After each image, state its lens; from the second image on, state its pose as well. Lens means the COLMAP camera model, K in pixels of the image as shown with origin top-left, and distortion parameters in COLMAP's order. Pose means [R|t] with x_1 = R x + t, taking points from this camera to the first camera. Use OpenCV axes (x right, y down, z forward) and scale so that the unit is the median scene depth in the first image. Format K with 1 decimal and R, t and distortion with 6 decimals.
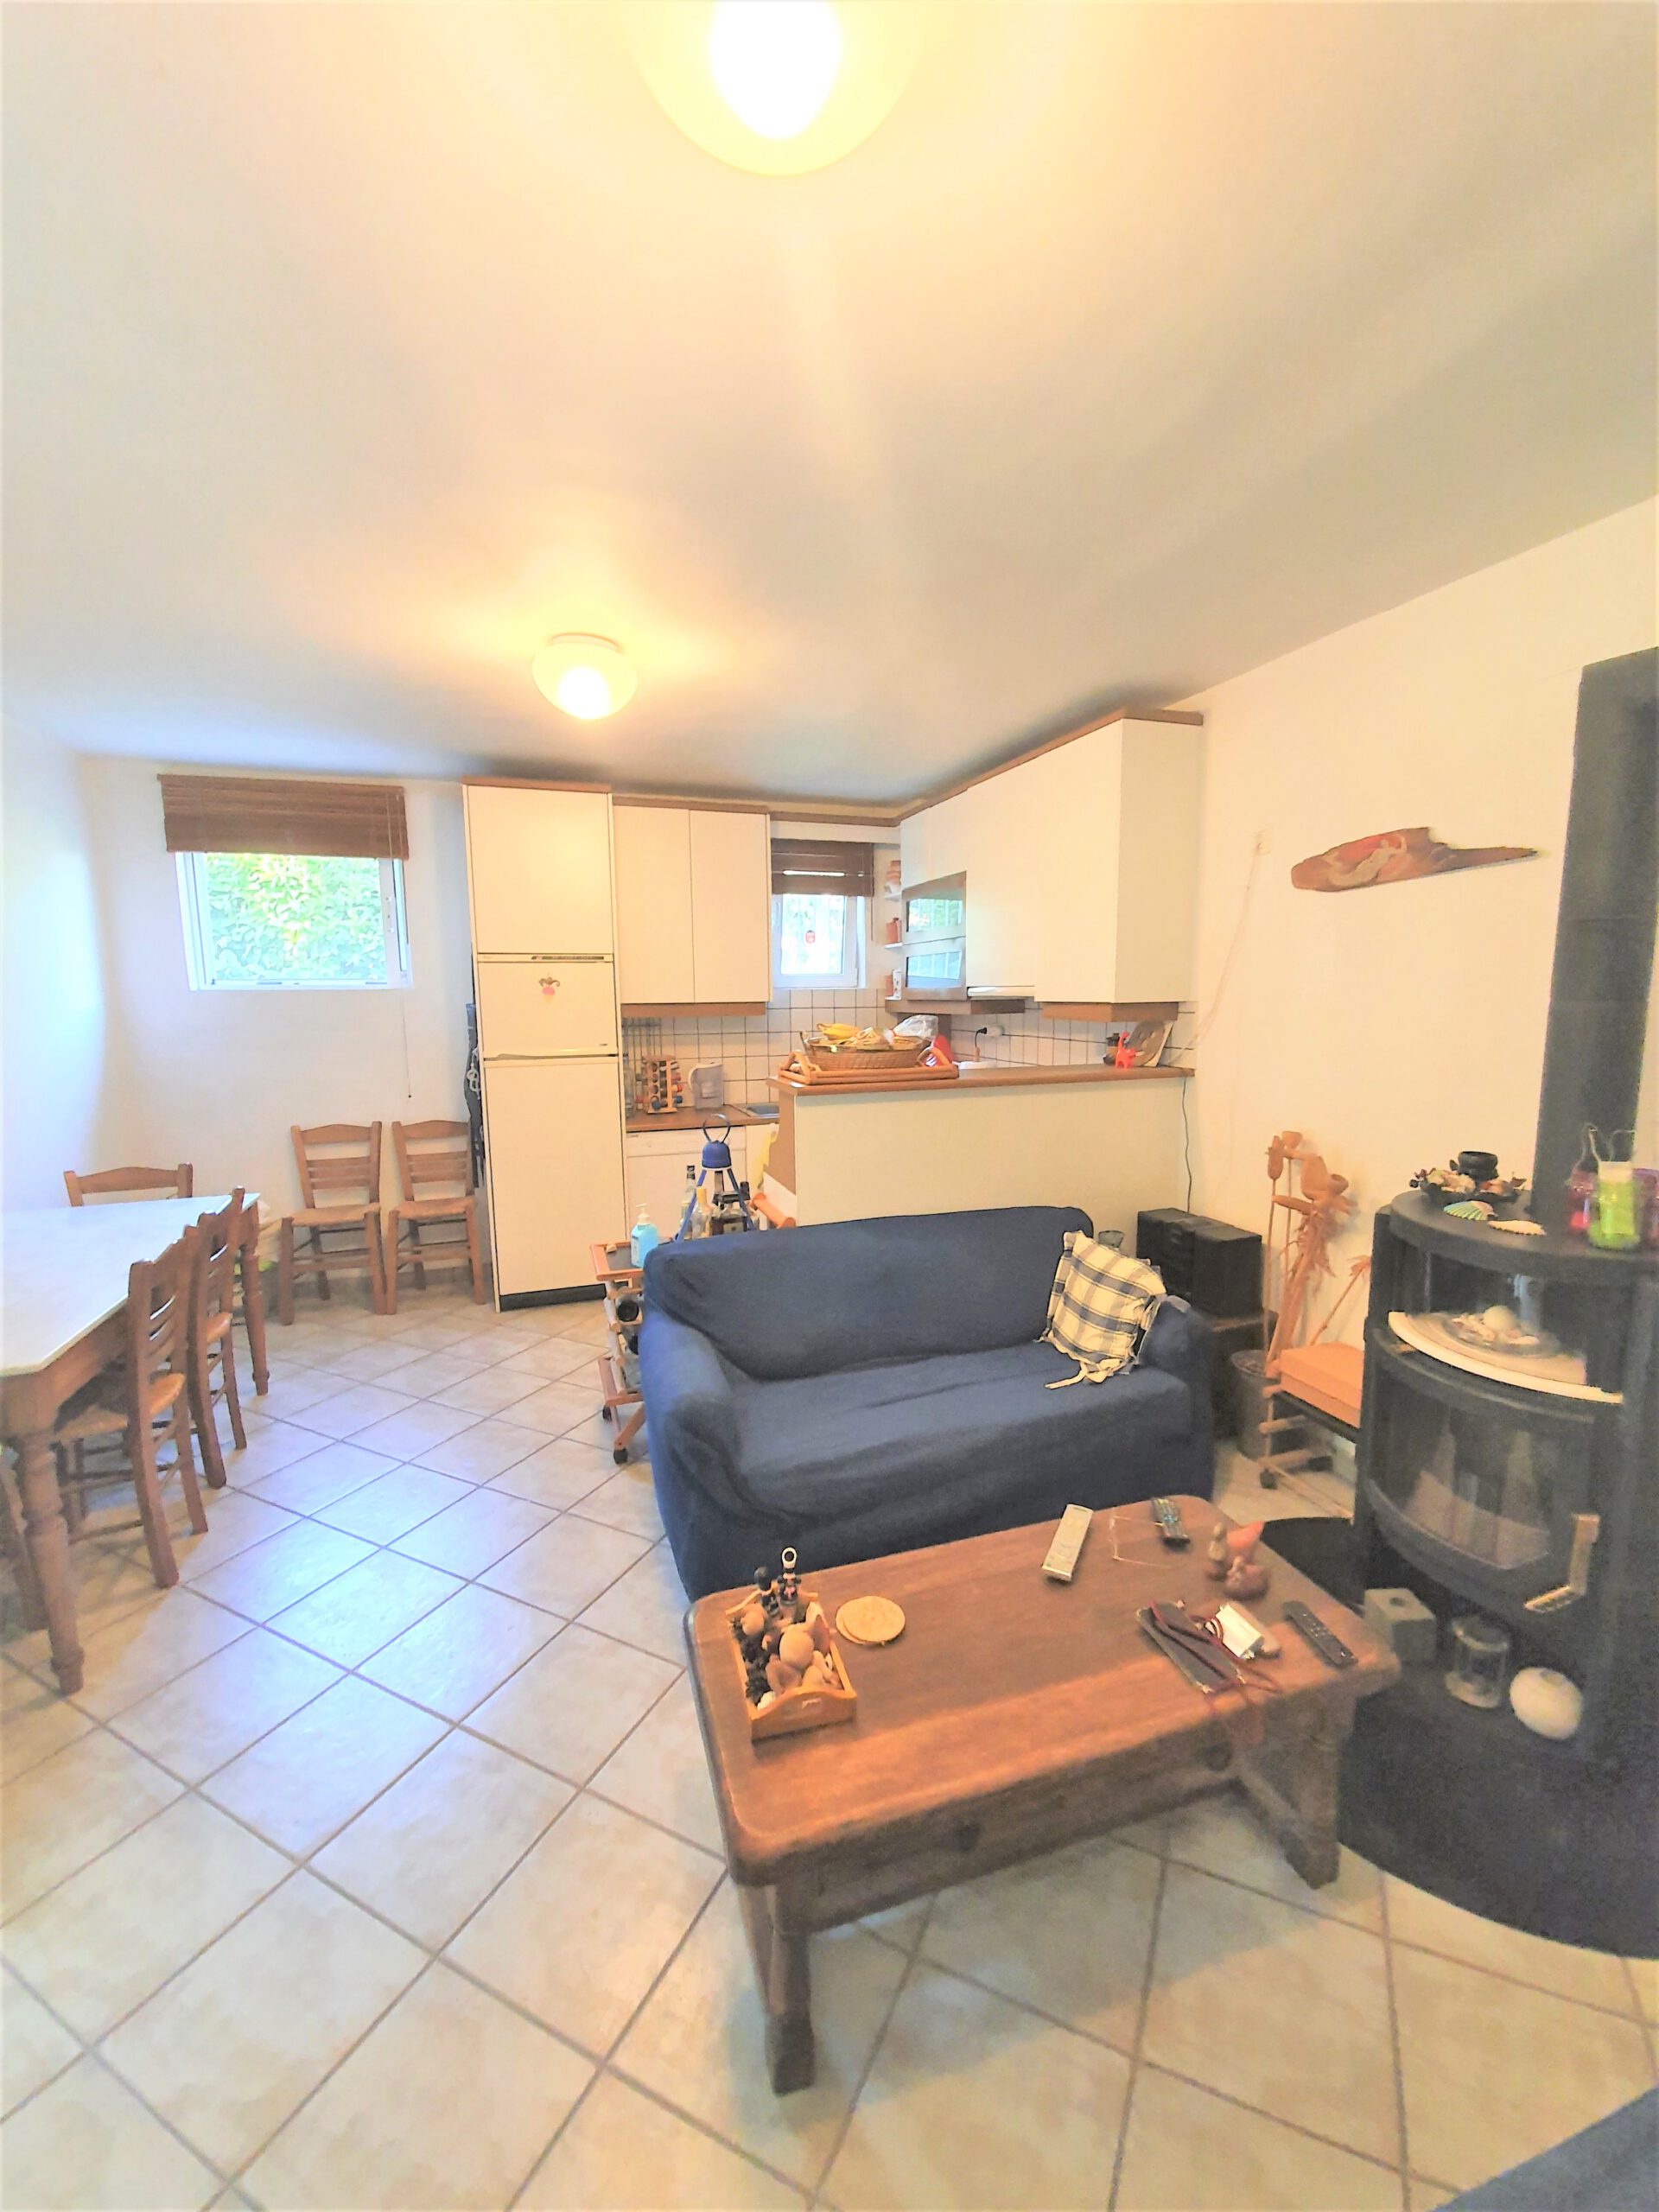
lens RADIAL K [[891.1, 0, 829.1], [0, 891.1, 1110.4], [0, 0, 1]] dist [0.006081, -0.012473]
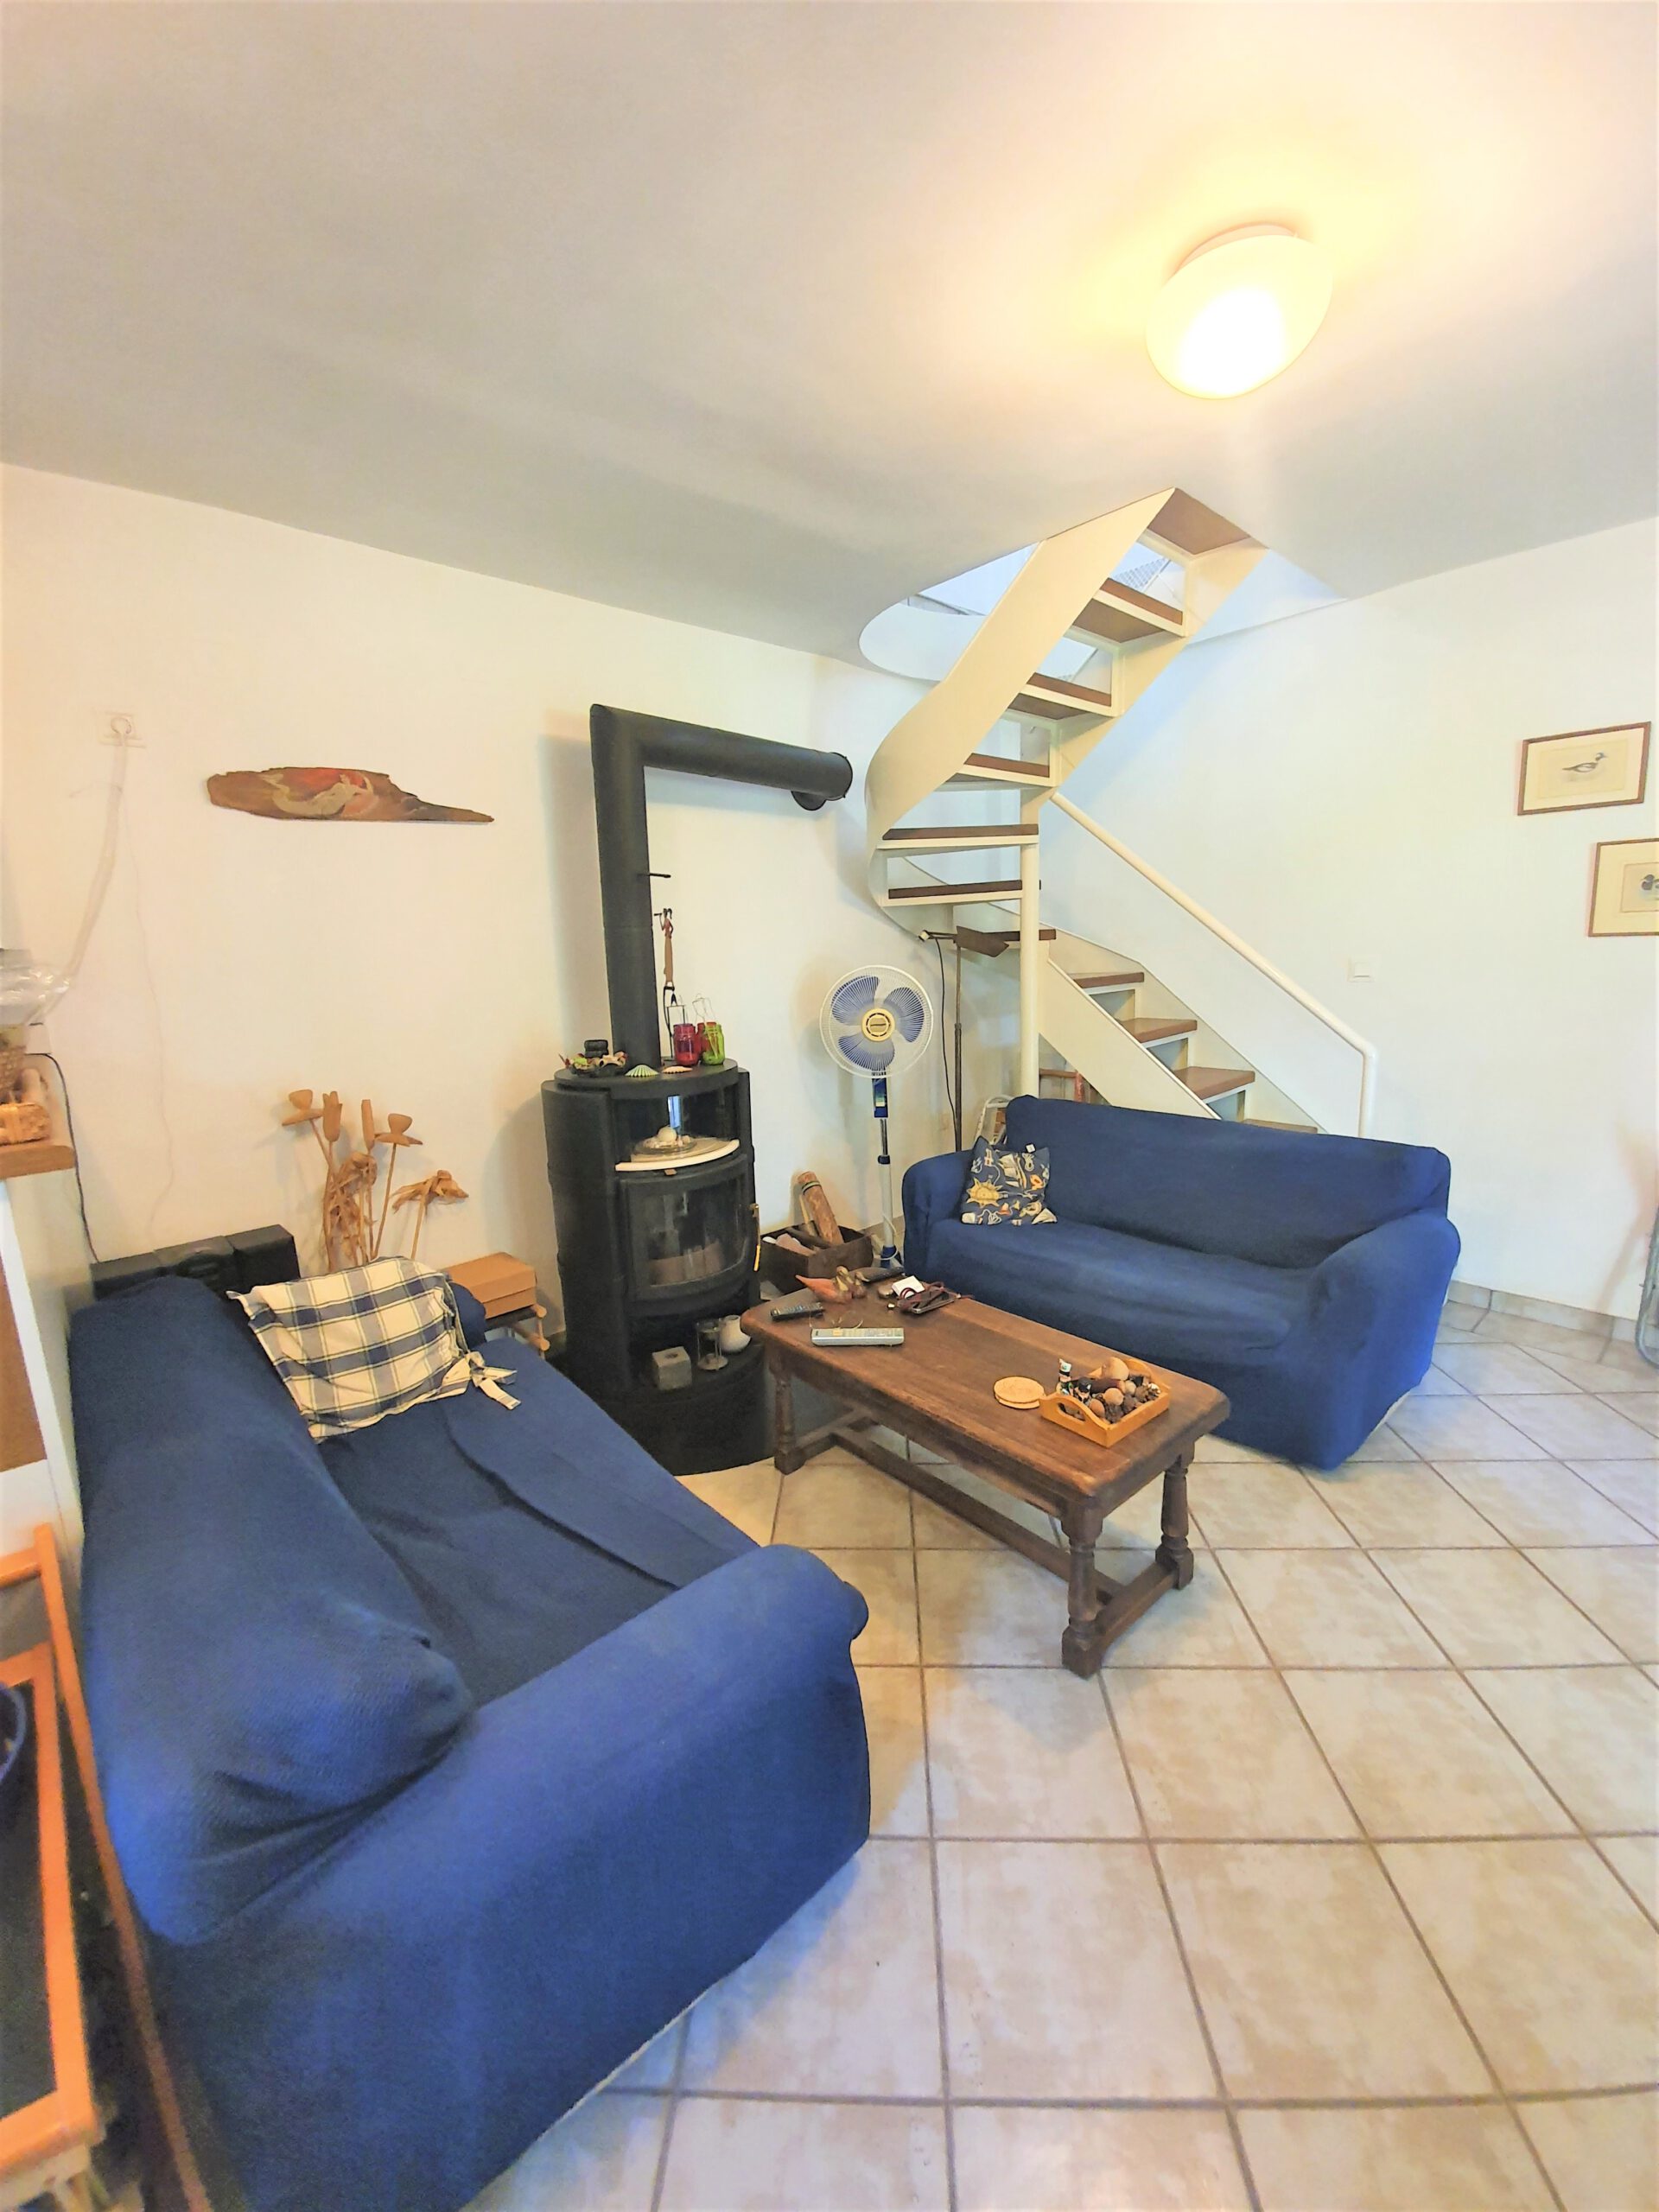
lens RADIAL K [[879.8, 0, 837.4], [0, 879.8, 1098.8], [0, 0, 1]] dist [0.002075, -0.003508]
pose [[-0.411969, -0.140647, 0.900278, -0.556619], [0.157064, 0.962266, 0.222204, -0.089355], [-0.897559, 0.232942, -0.374334, 0.981332]]
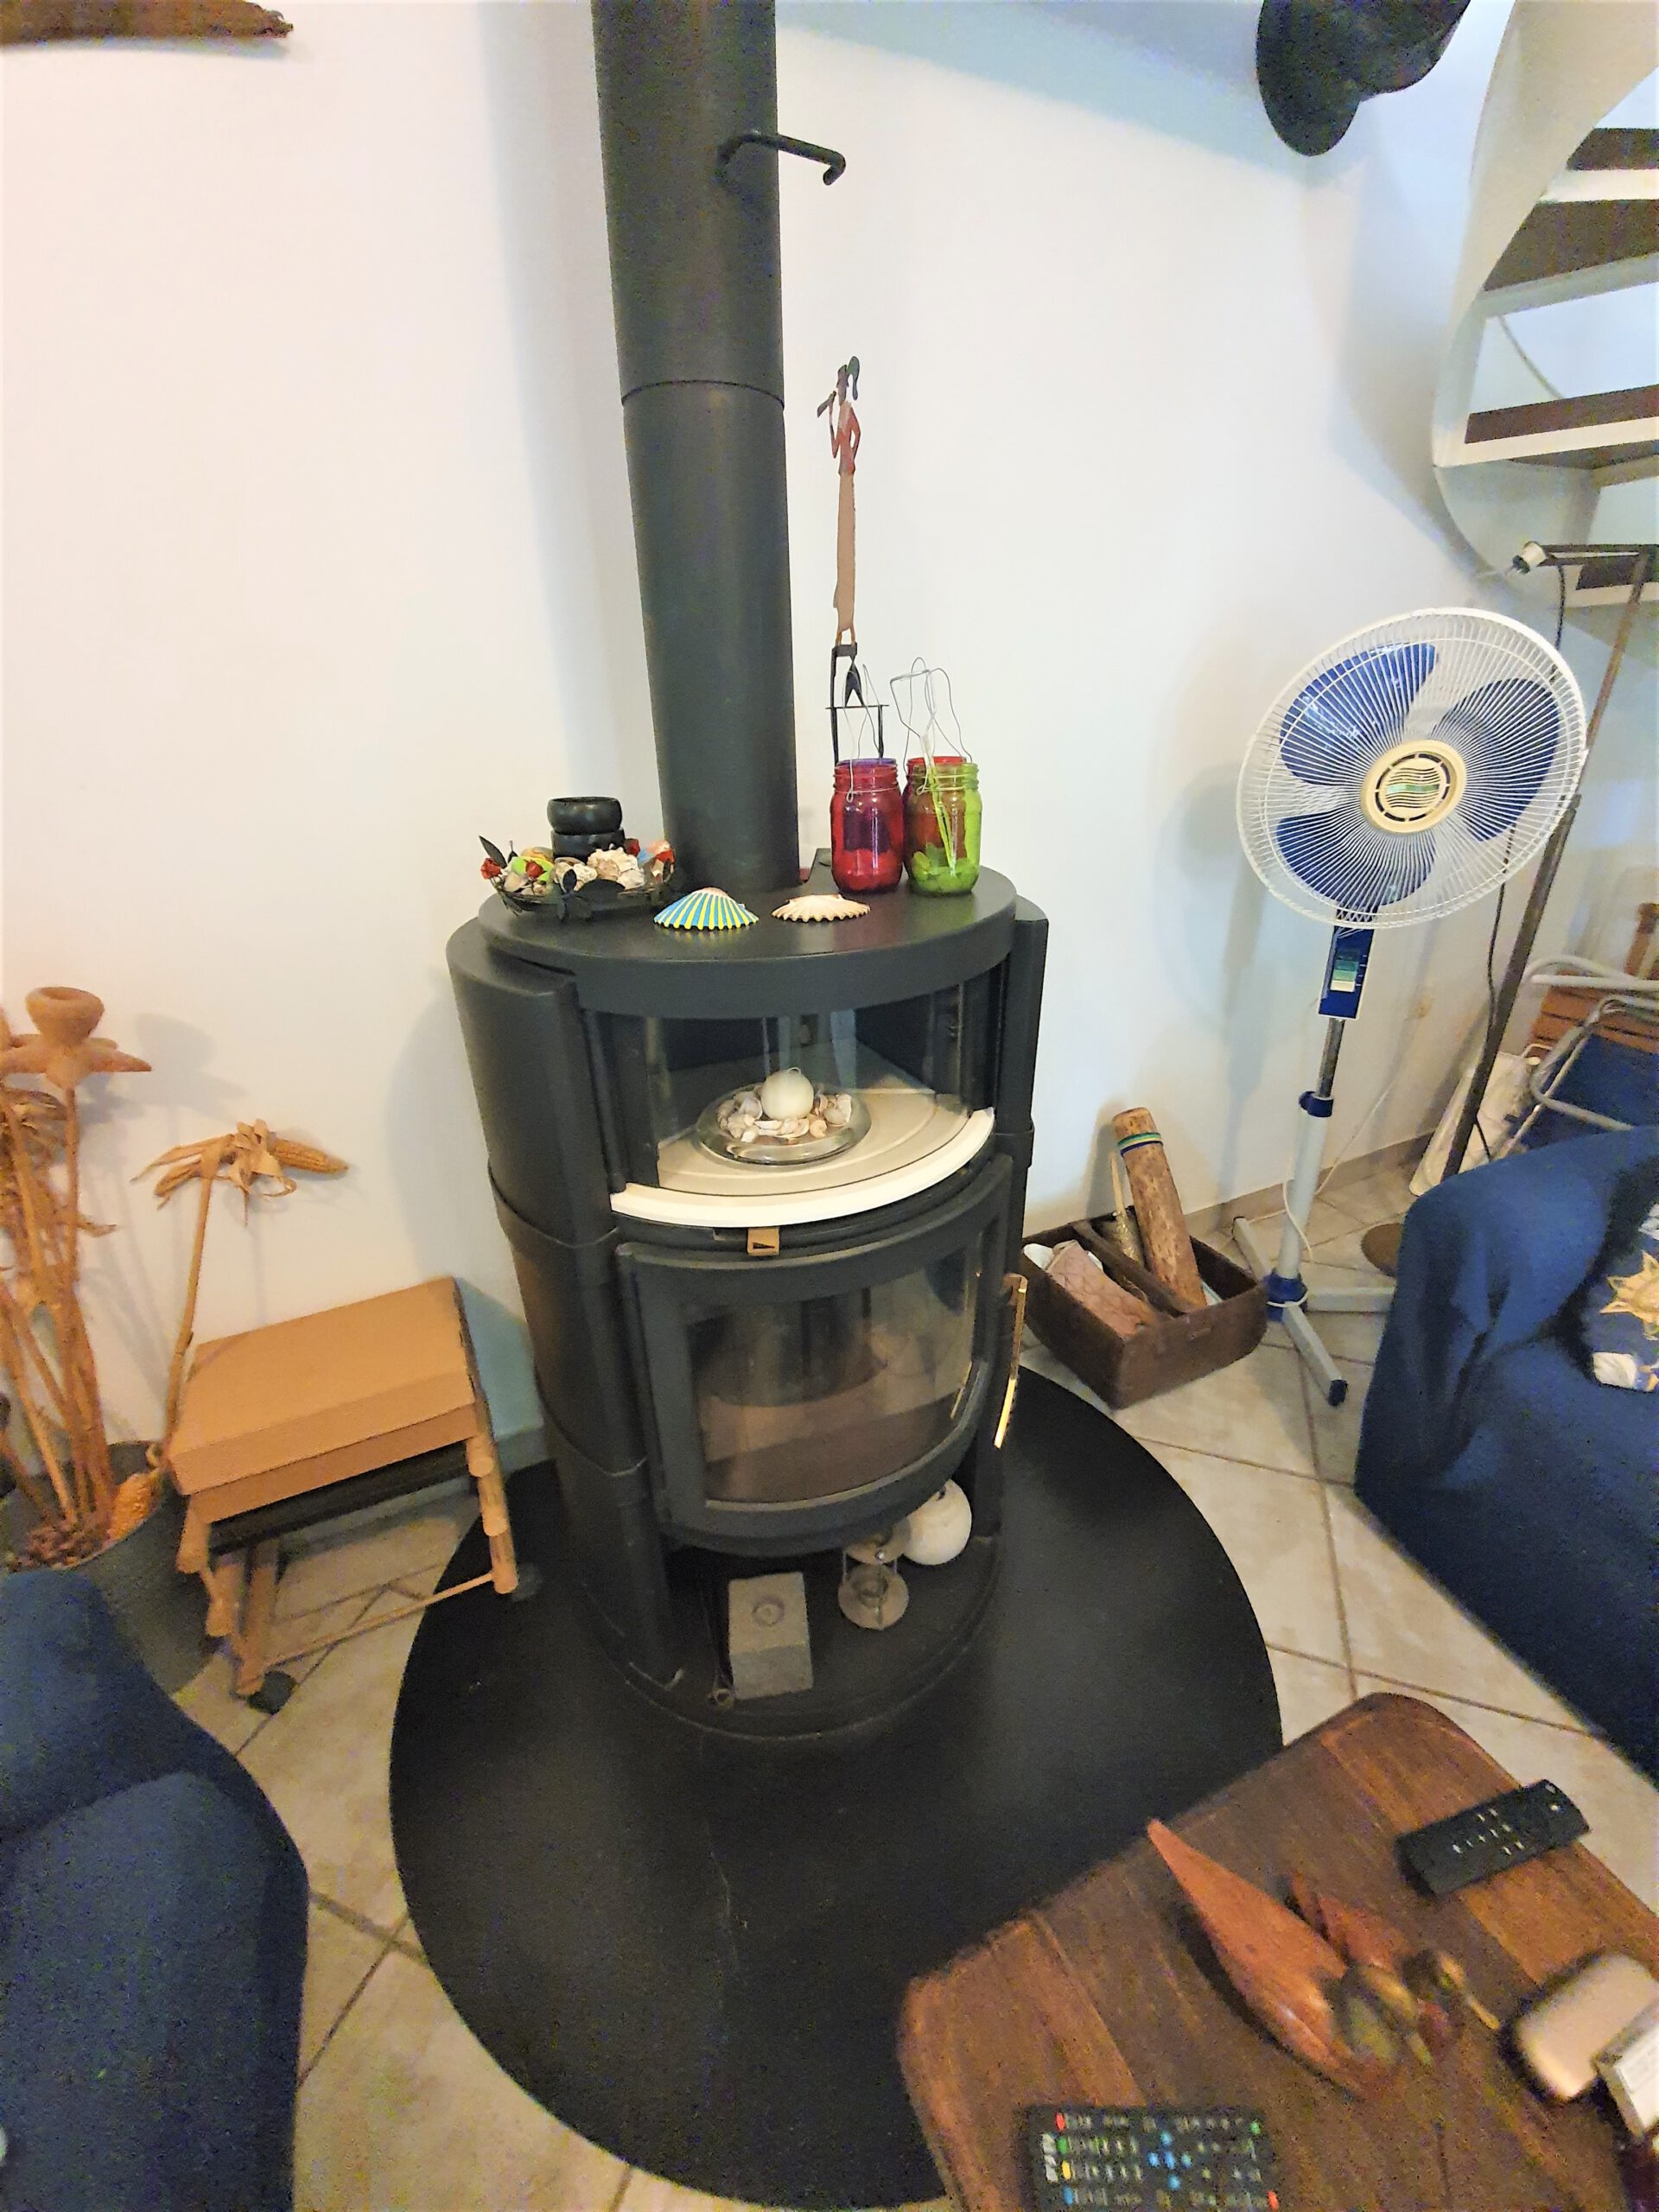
lens RADIAL K [[891.1, 0, 829.1], [0, 891.1, 1110.4], [0, 0, 1]] dist [0.006081, -0.012473]
pose [[-0.112270, -0.411939, 0.904269, 0.199961], [0.155930, 0.891444, 0.425456, 0.014465], [-0.981367, 0.188768, -0.035848, 0.756296]]
